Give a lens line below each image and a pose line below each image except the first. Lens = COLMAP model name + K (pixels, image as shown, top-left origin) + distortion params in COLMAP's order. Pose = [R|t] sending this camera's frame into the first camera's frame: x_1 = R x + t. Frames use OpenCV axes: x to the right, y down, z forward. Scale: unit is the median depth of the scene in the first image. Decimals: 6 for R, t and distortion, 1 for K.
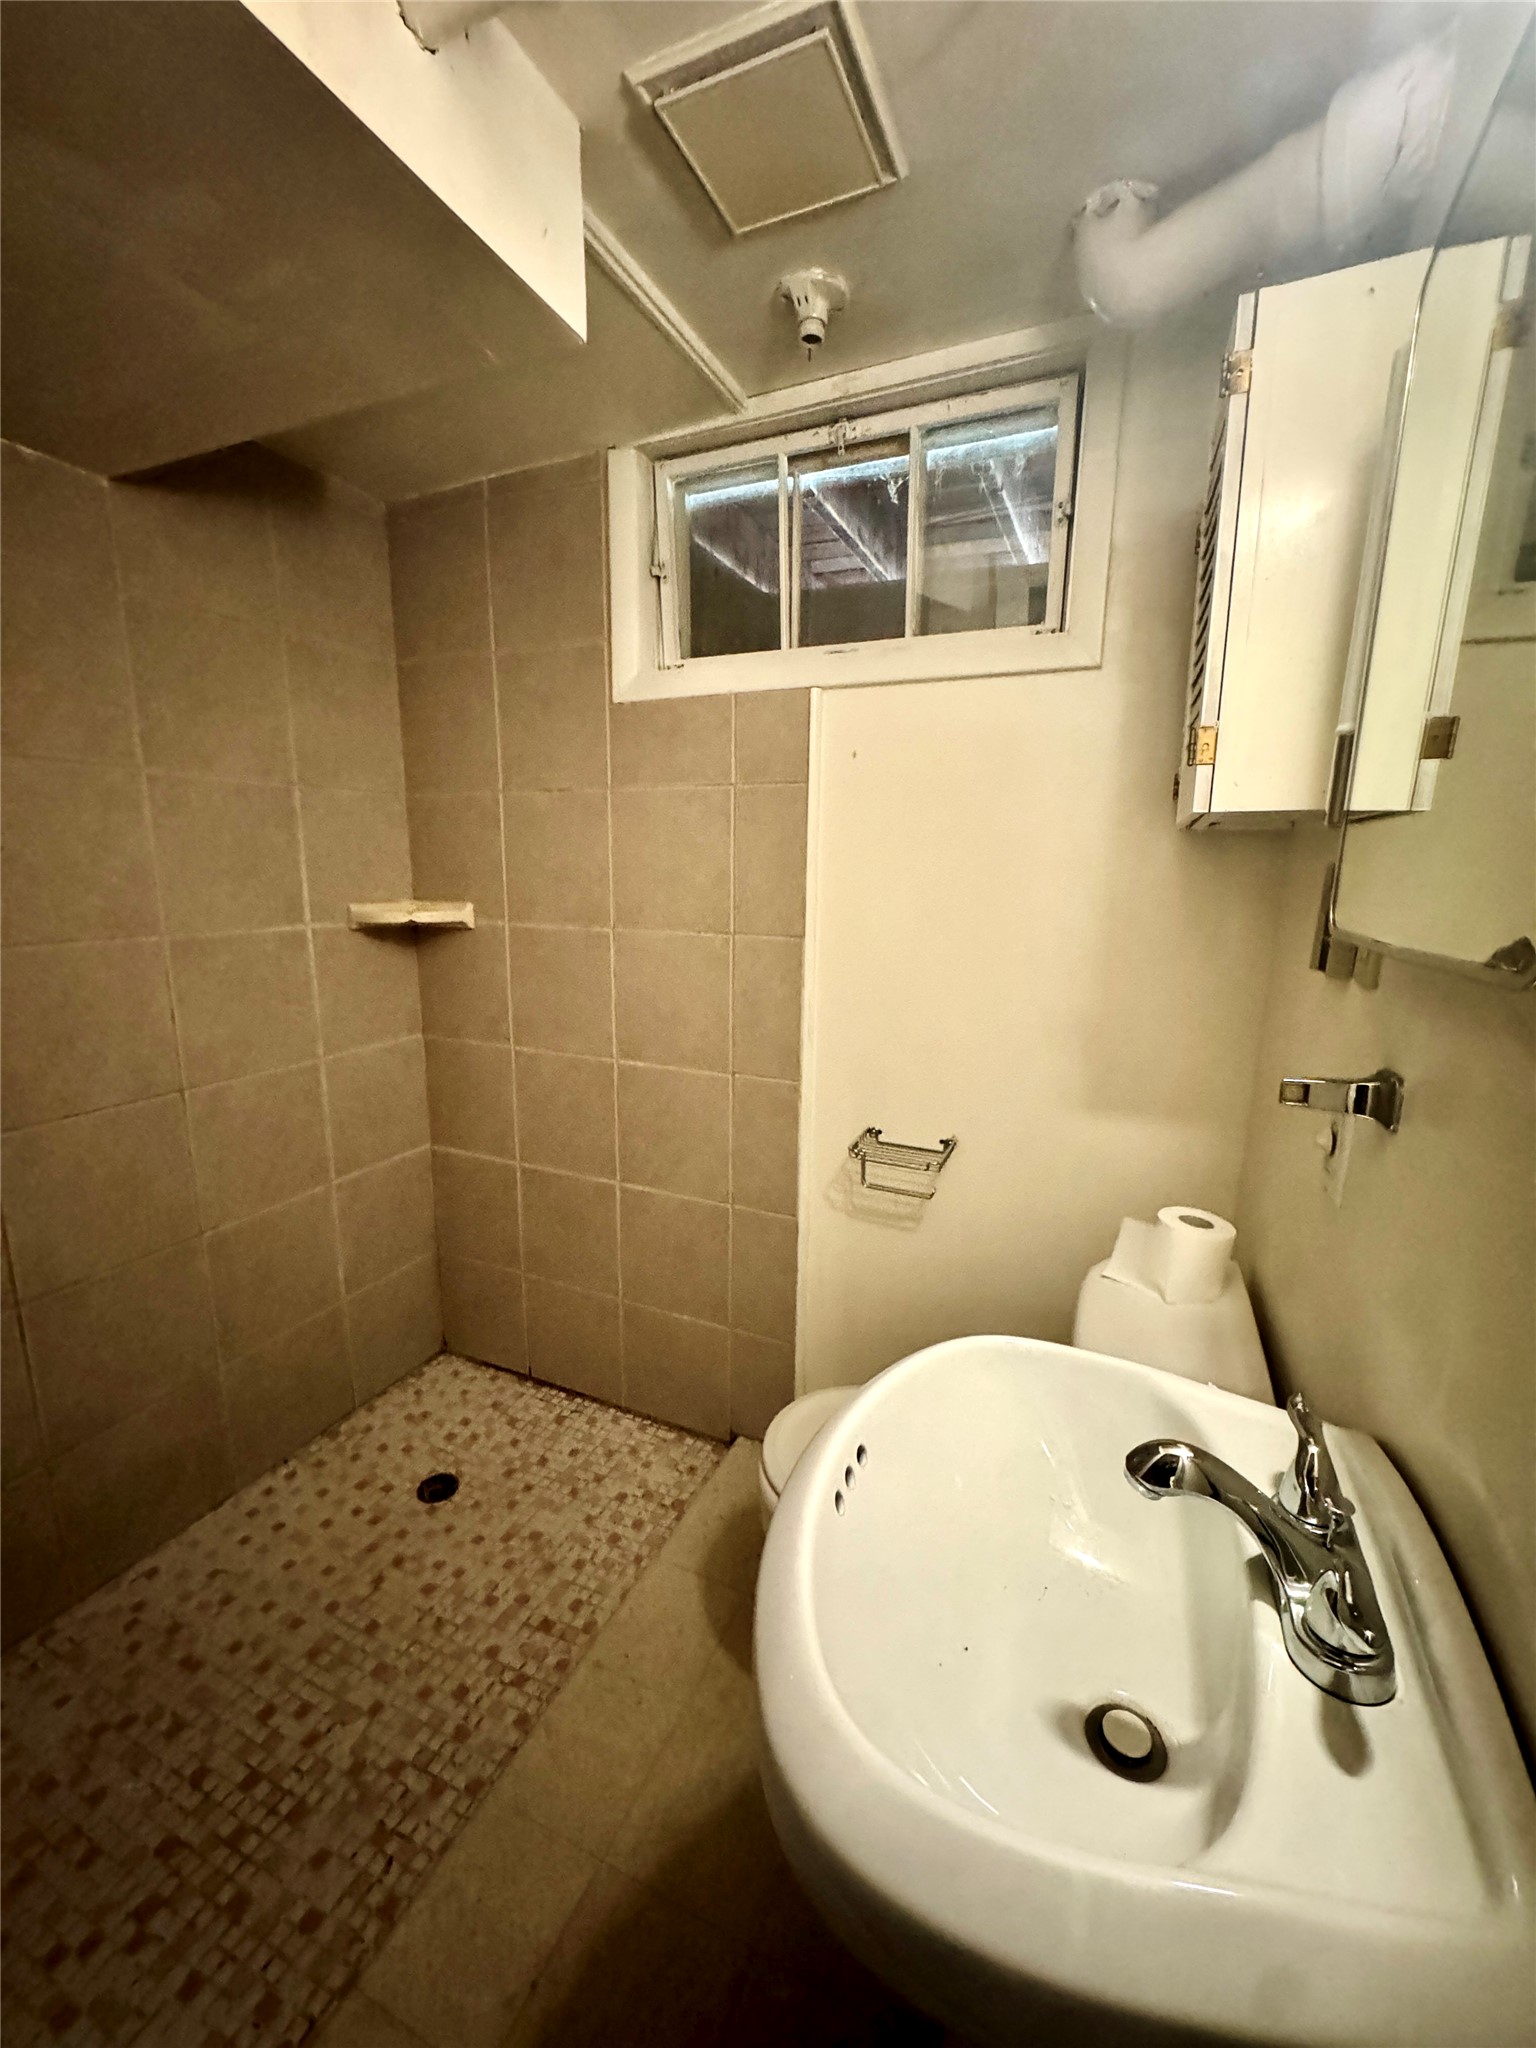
lens RADIAL K [[814.5, 0, 771.3], [0, 814.5, 1028.2], [0, 0, 1]] dist [-0.002469, -0.000539]
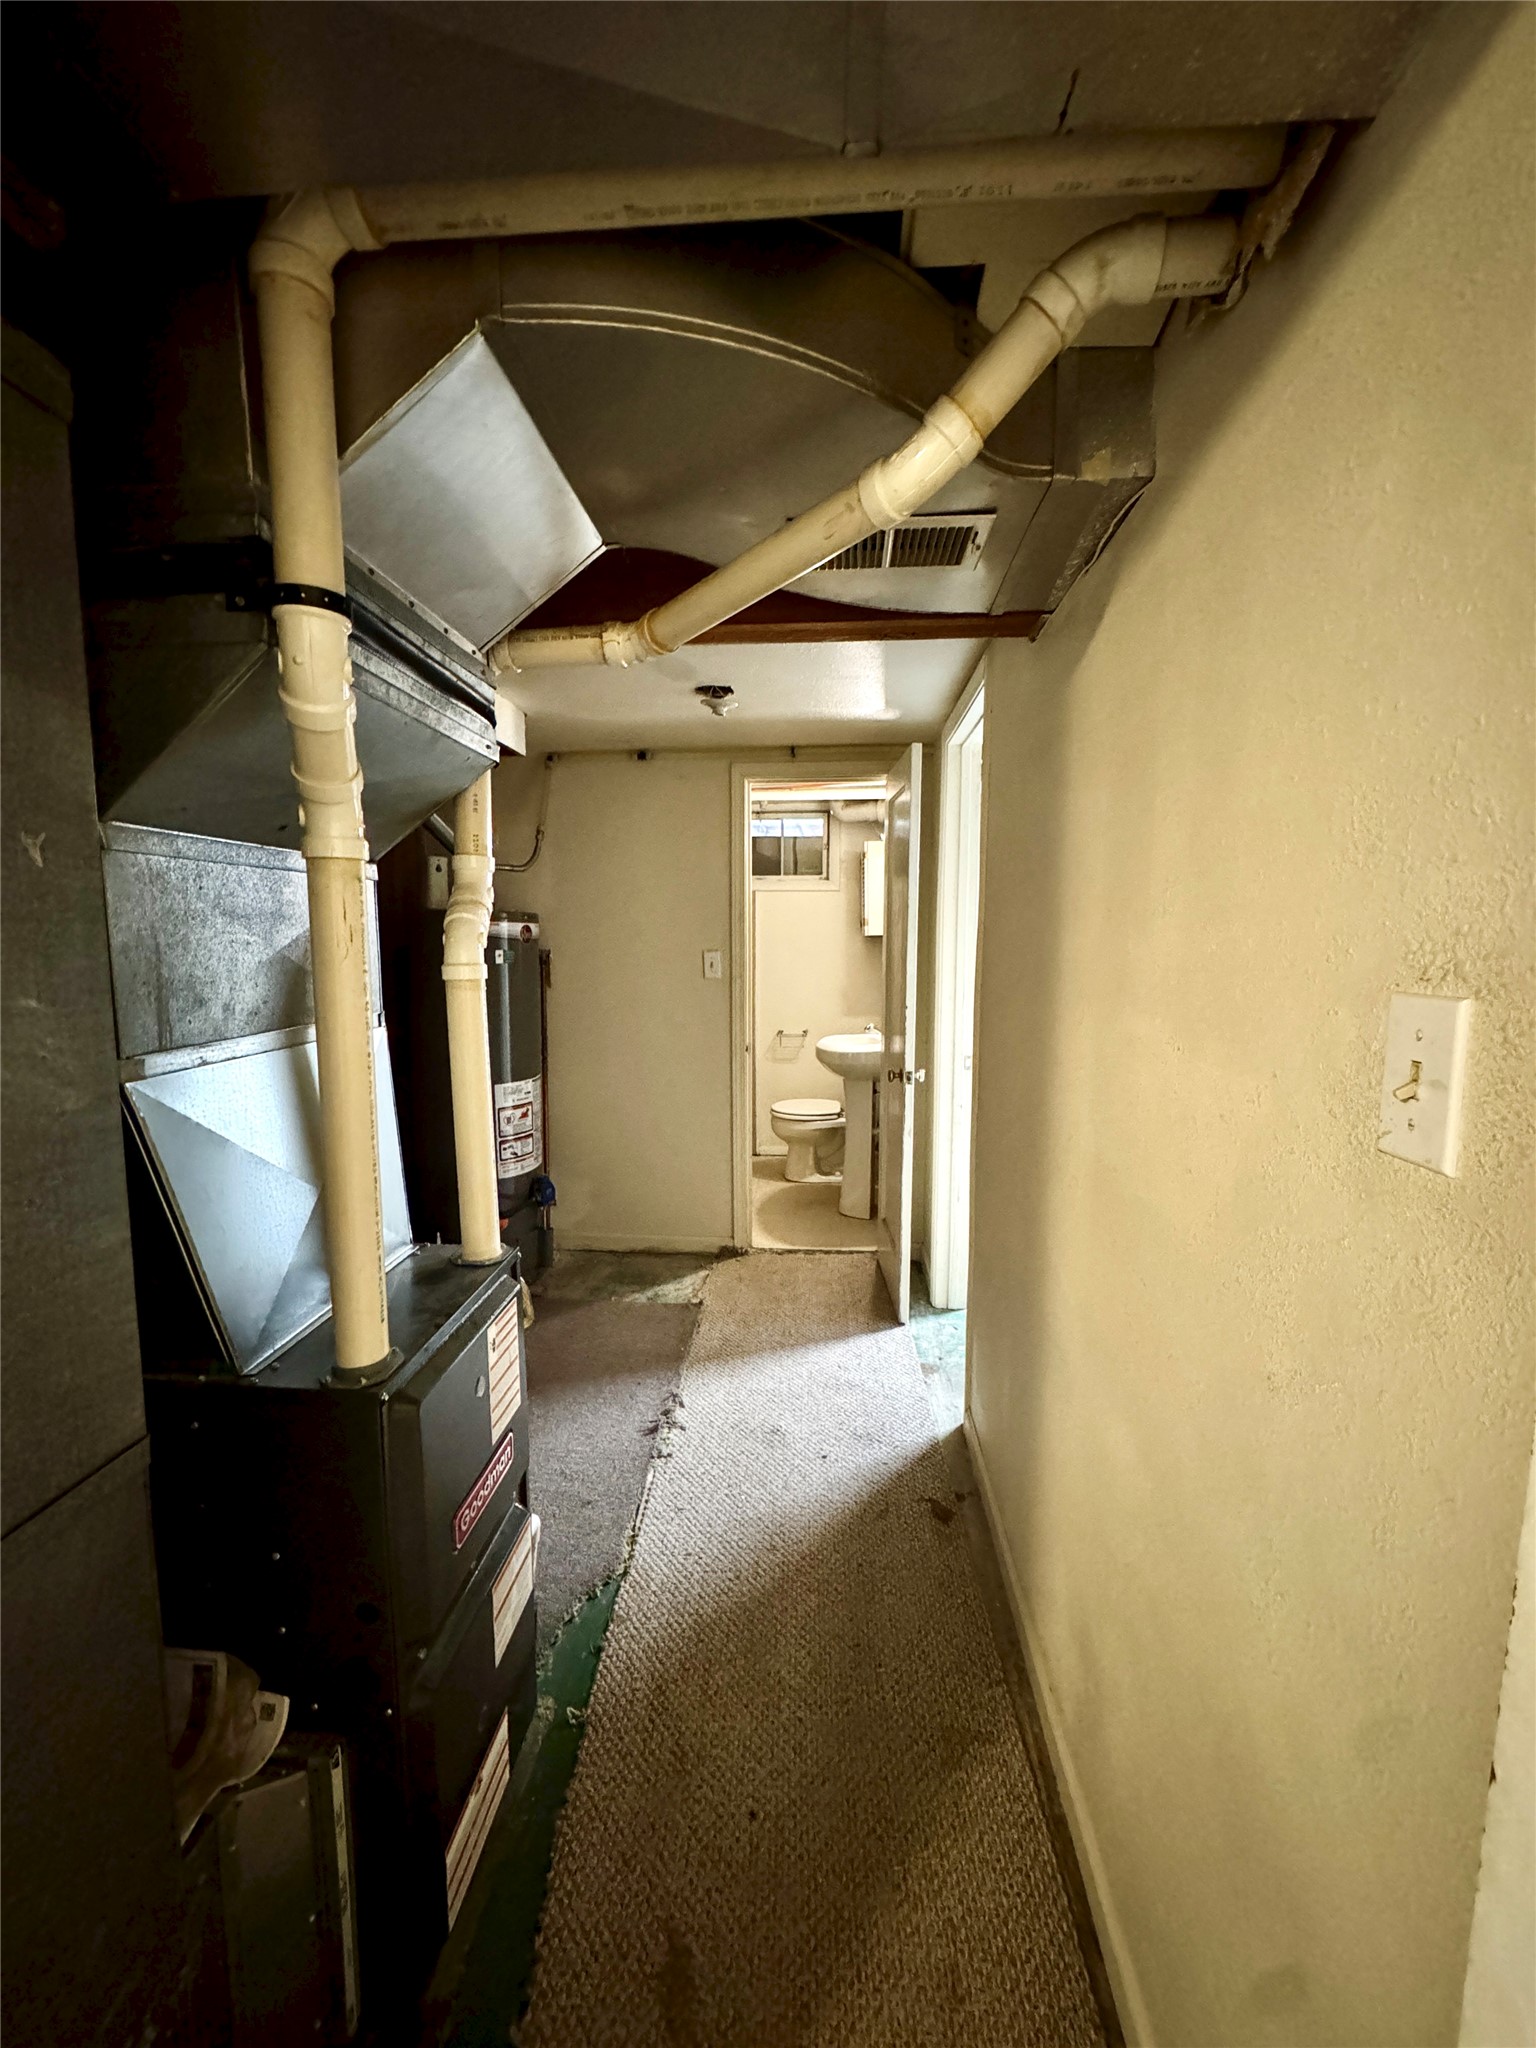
lens RADIAL K [[814.5, 0, 771.3], [0, 814.5, 1028.2], [0, 0, 1]] dist [-0.002469, -0.000539]
pose [[0.944116, -0.053748, 0.325202, -1.087966], [0.080996, 0.994194, -0.070831, 0.399040], [-0.319507, 0.093212, 0.942988, -2.256805]]
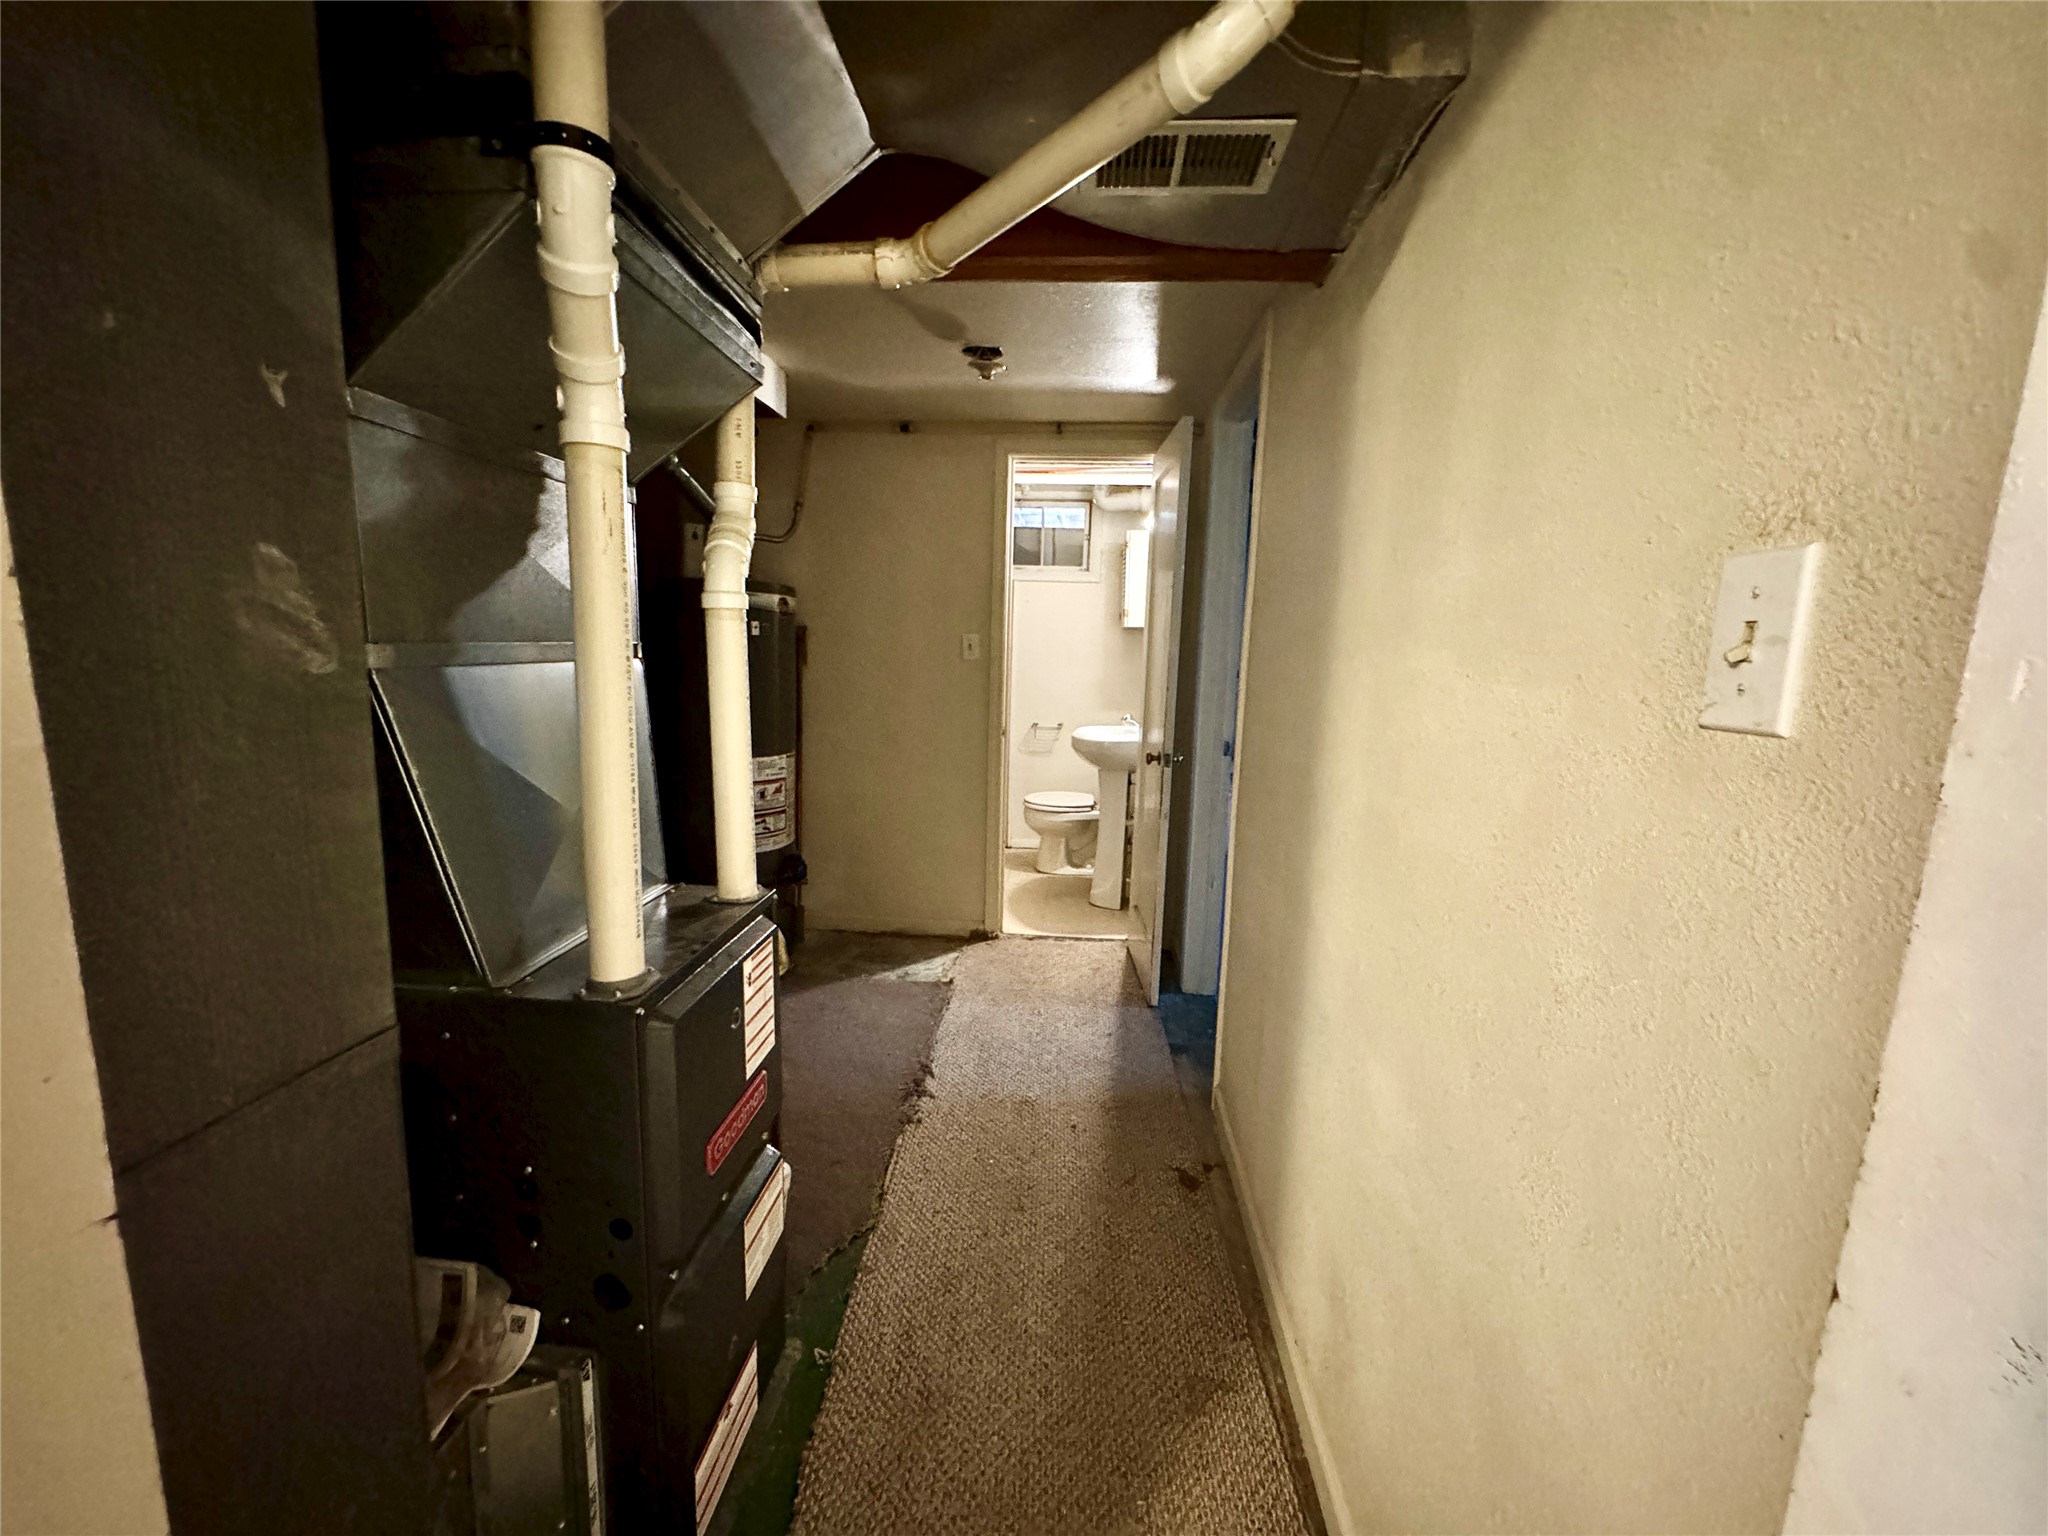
lens RADIAL K [[814.5, 0, 1024.0], [0, 814.5, 768.0], [0, 0, 1]] dist [-0.002469, -0.000539]
pose [[0.944639, -0.039343, 0.325744, -1.100174], [0.052593, 0.998104, -0.031968, 0.467470], [-0.323869, 0.047330, 0.944917, -2.225575]]
